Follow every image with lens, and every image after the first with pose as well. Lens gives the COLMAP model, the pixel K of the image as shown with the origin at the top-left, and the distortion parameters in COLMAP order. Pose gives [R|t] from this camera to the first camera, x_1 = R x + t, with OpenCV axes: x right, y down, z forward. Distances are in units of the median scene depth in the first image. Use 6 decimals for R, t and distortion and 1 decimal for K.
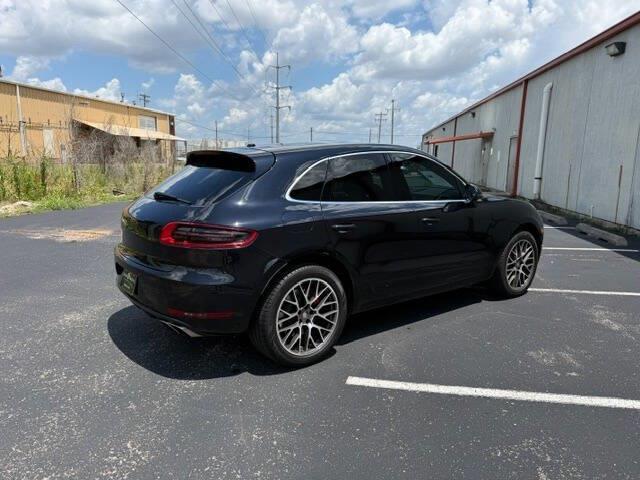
lens RADIAL K [[460.5, 0, 320.0], [0, 460.5, 240.0], [0, 0, 1]] dist [0.044742, -0.050803]
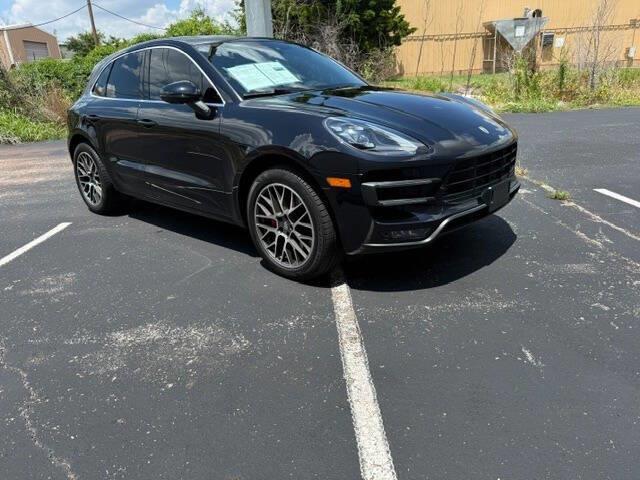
lens RADIAL K [[461.4, 0, 320.0], [0, 461.4, 240.0], [0, 0, 1]] dist [0.059329, -0.072455]
pose [[0.161856, 0.307242, -0.937766, 1.240662], [-0.120077, 0.949367, 0.290318, -0.132690], [0.979482, 0.065614, 0.190553, 1.175382]]
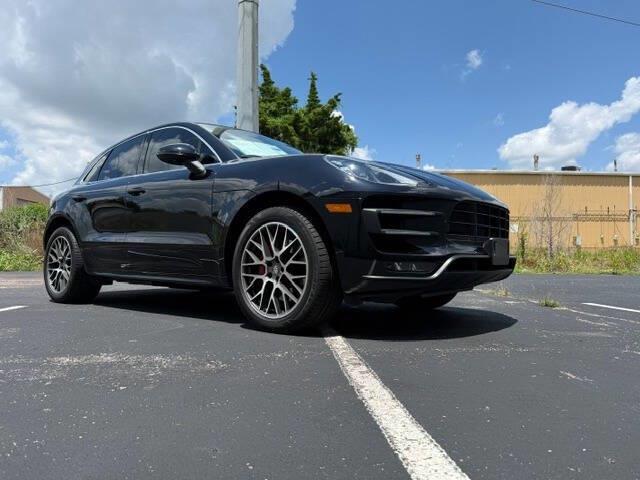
lens RADIAL K [[460.5, 0, 320.0], [0, 460.5, 240.0], [0, 0, 1]] dist [0.044742, -0.050803]
pose [[0.216272, -0.050472, -0.975028, 1.204166], [-0.173995, 0.980684, -0.089359, 0.069852], [0.960704, 0.188976, 0.203313, 1.178146]]
